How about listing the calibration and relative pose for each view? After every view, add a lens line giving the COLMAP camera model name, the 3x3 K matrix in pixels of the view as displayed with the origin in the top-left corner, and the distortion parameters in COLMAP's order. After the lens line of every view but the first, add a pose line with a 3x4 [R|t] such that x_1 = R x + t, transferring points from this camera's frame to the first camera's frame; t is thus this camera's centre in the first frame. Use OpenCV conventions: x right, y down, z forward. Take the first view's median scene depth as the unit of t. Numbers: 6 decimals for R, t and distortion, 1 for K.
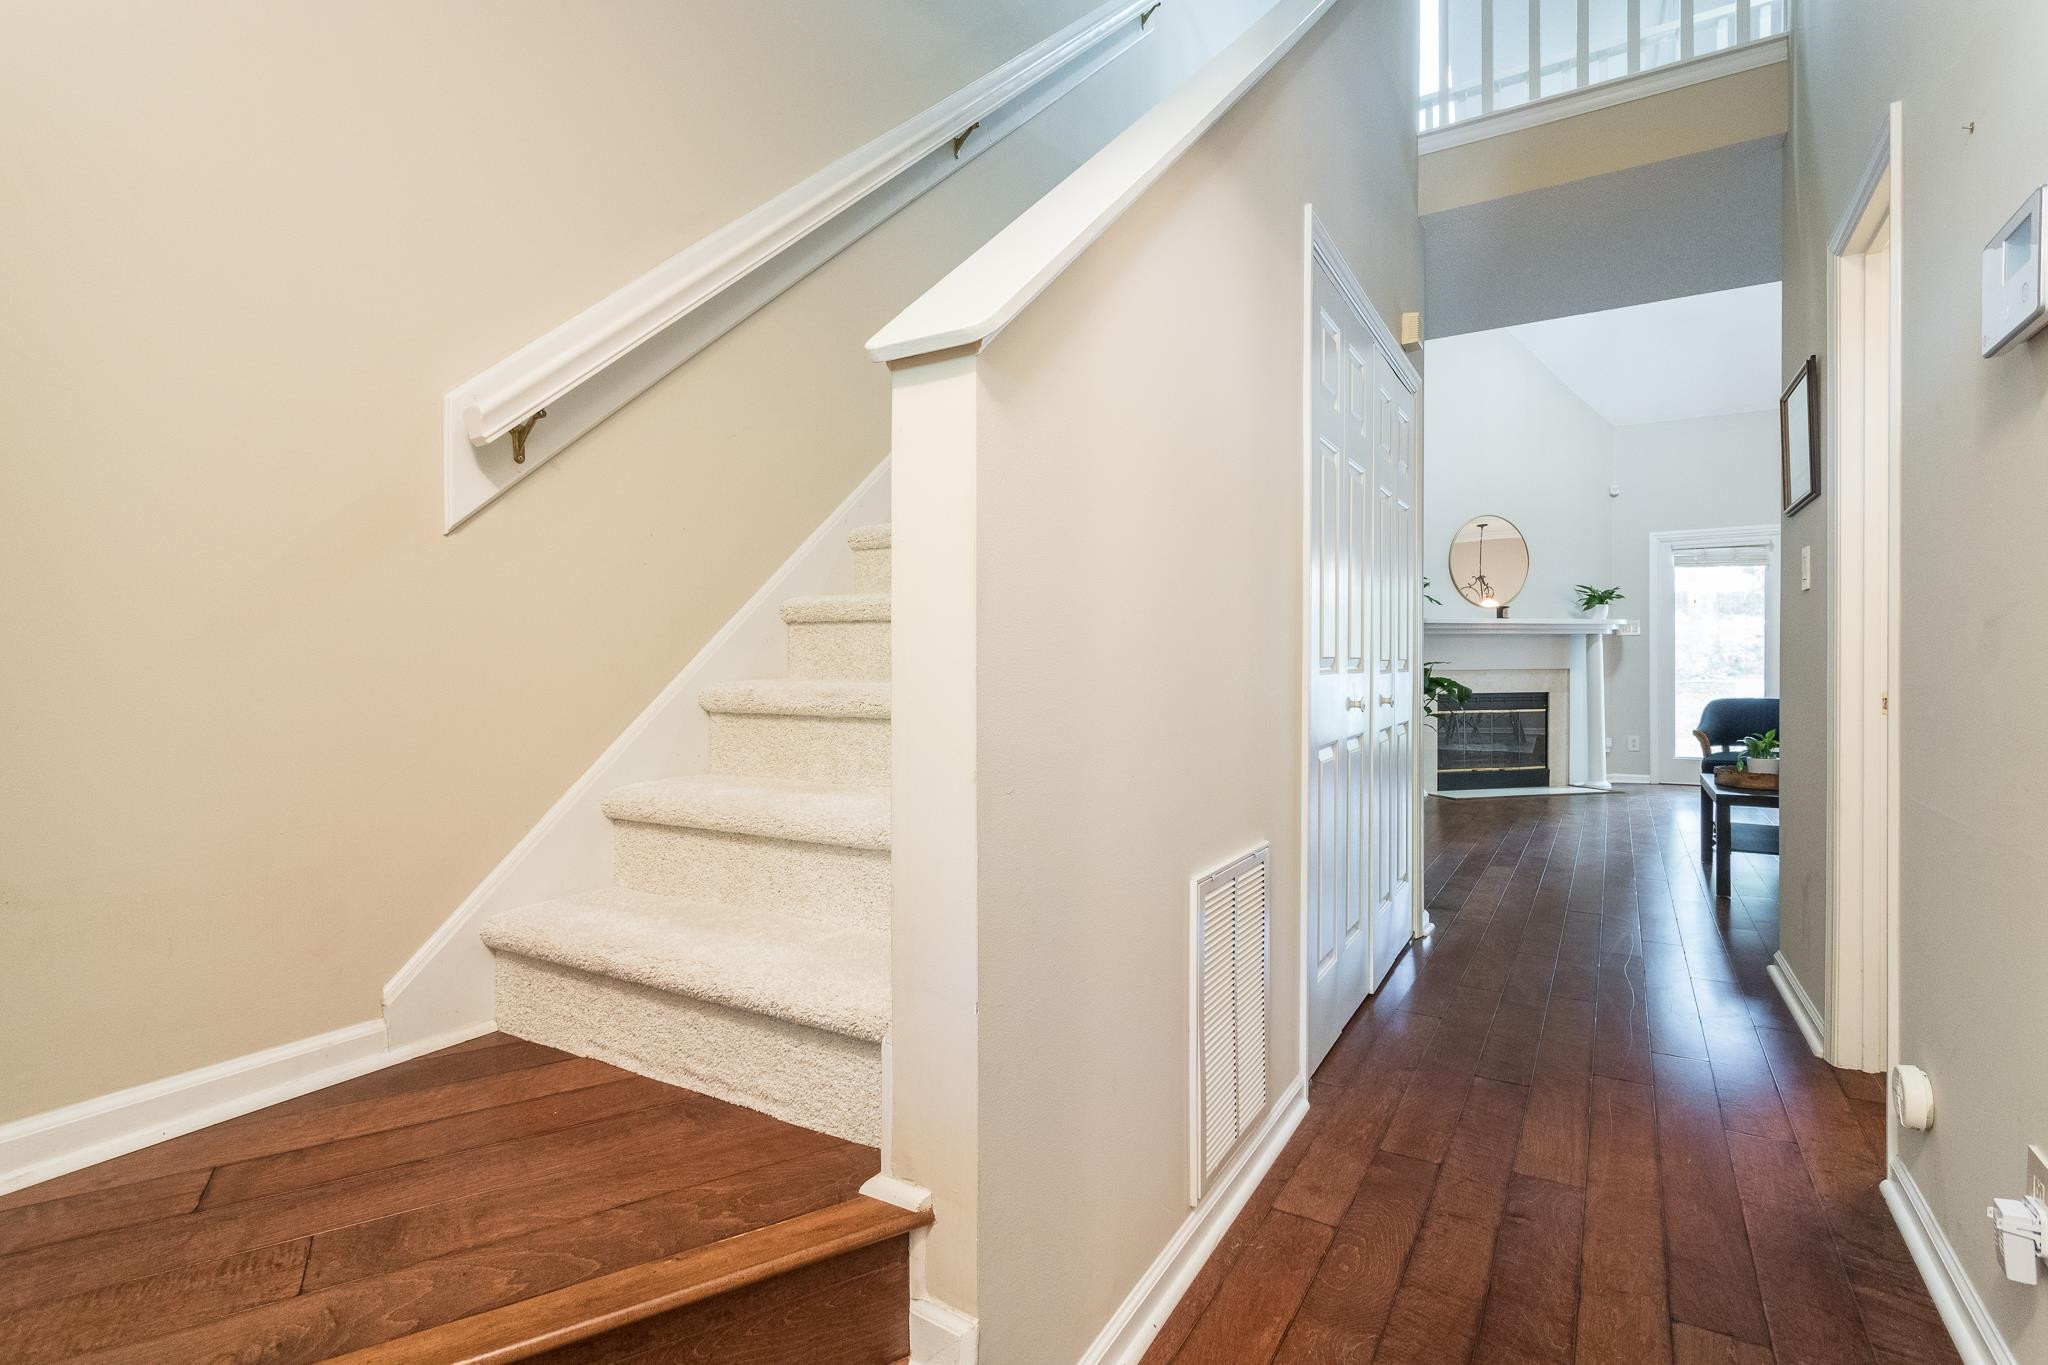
lens RADIAL K [[977.1, 0, 1024.0], [0, 977.1, 682.5], [0, 0, 1]] dist [-0.000855, 0.000180]
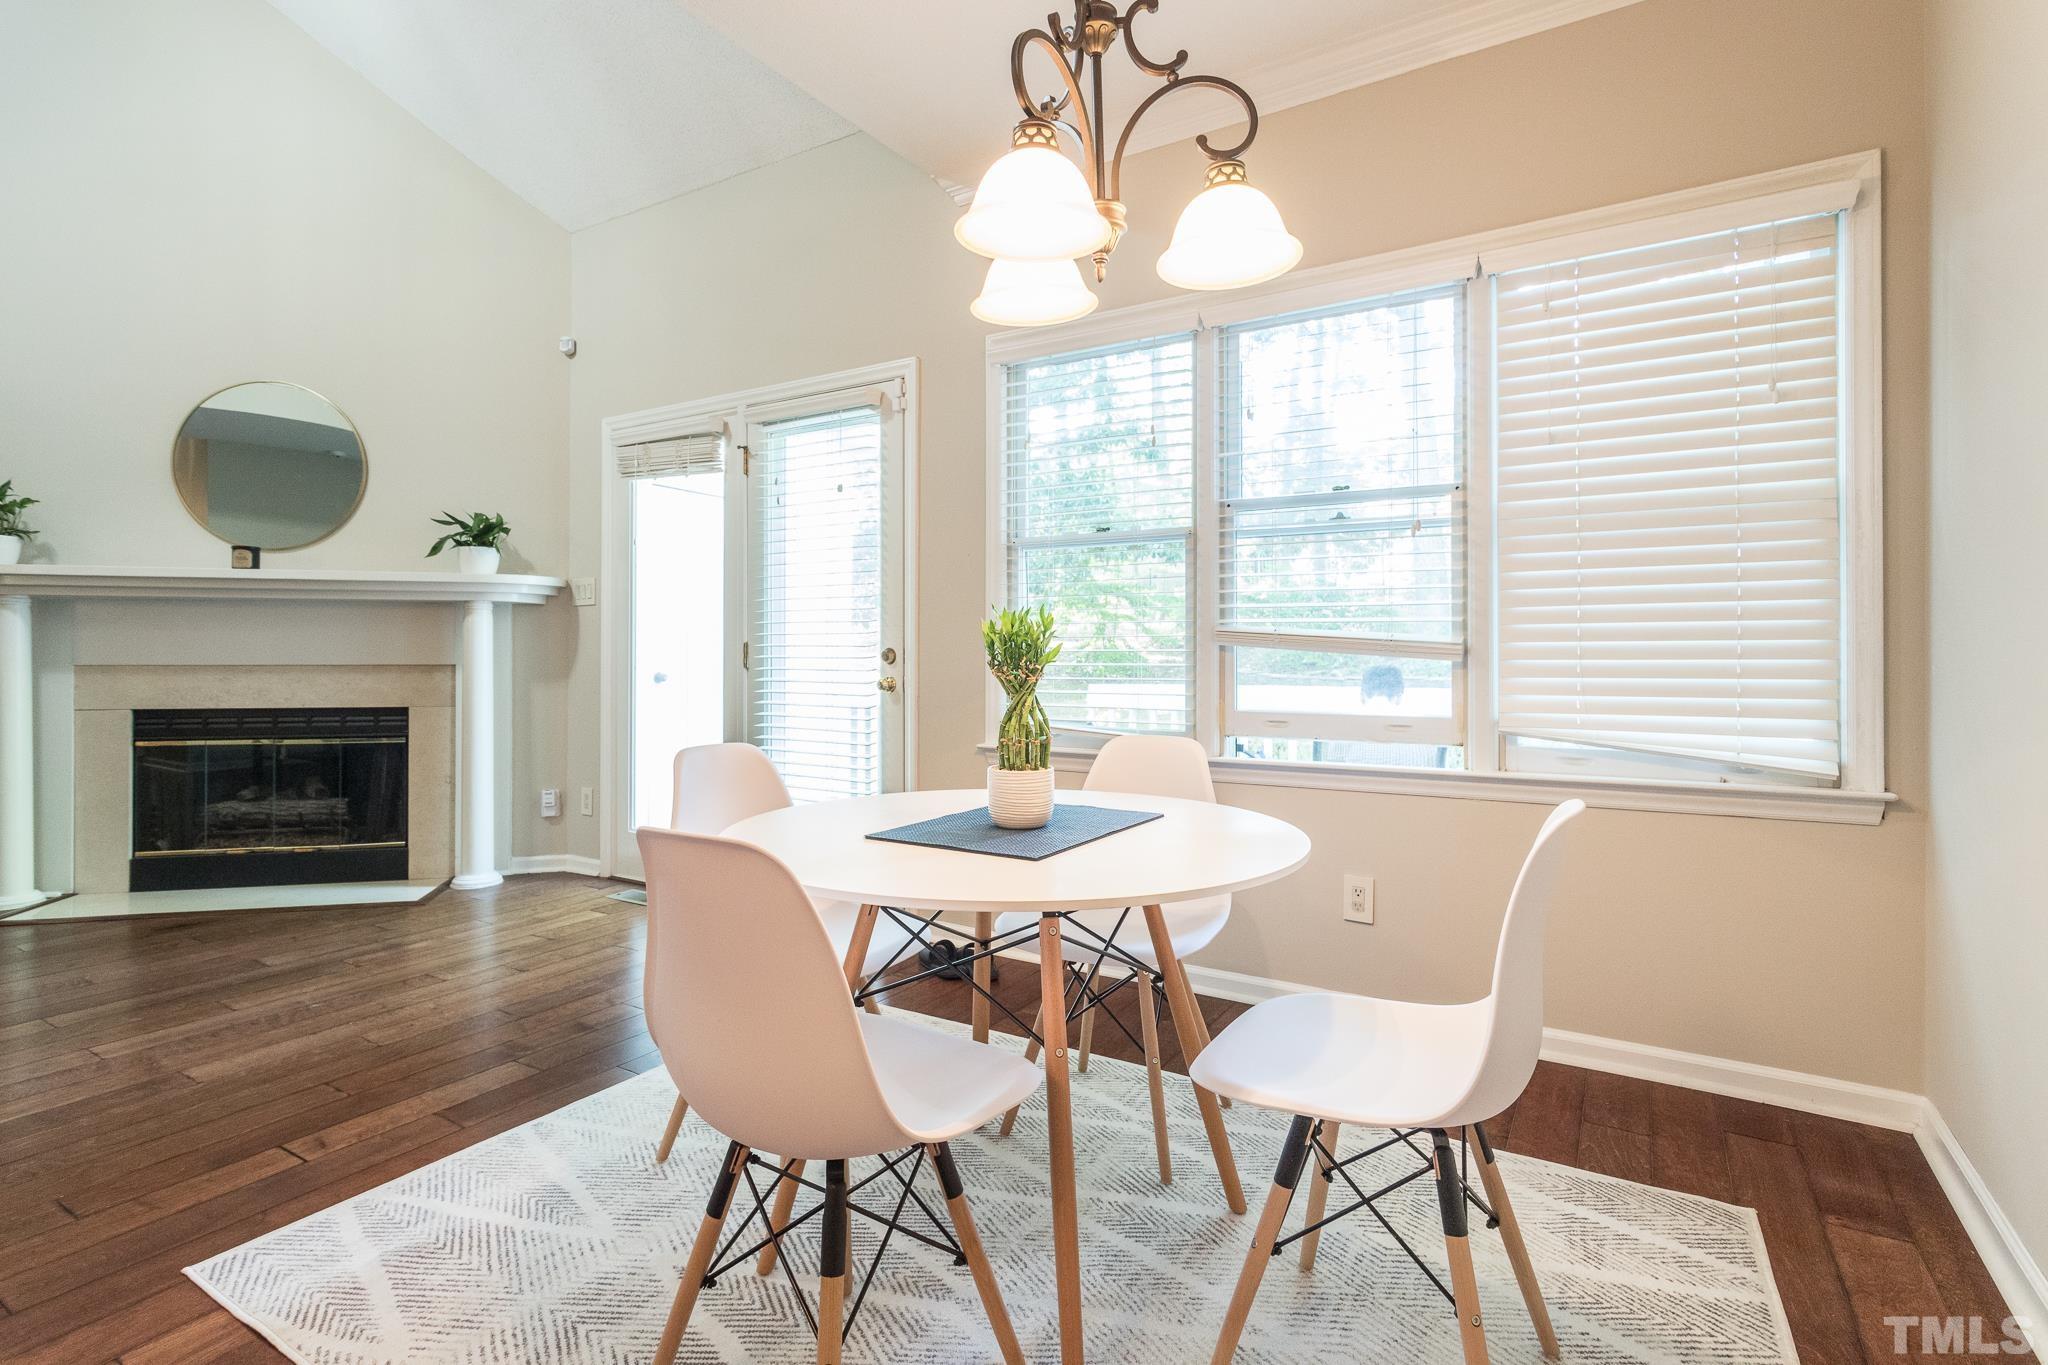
lens RADIAL K [[995.2, 0, 1023.8], [0, 995.2, 654.9], [0, 0, 1]] dist [-0.000512, -0.000021]
pose [[0.999966, 0.004317, -0.007067, 0.888586], [-0.004432, 0.999857, -0.016342, -0.011704], [0.006995, 0.016373, 0.999841, 0.441939]]
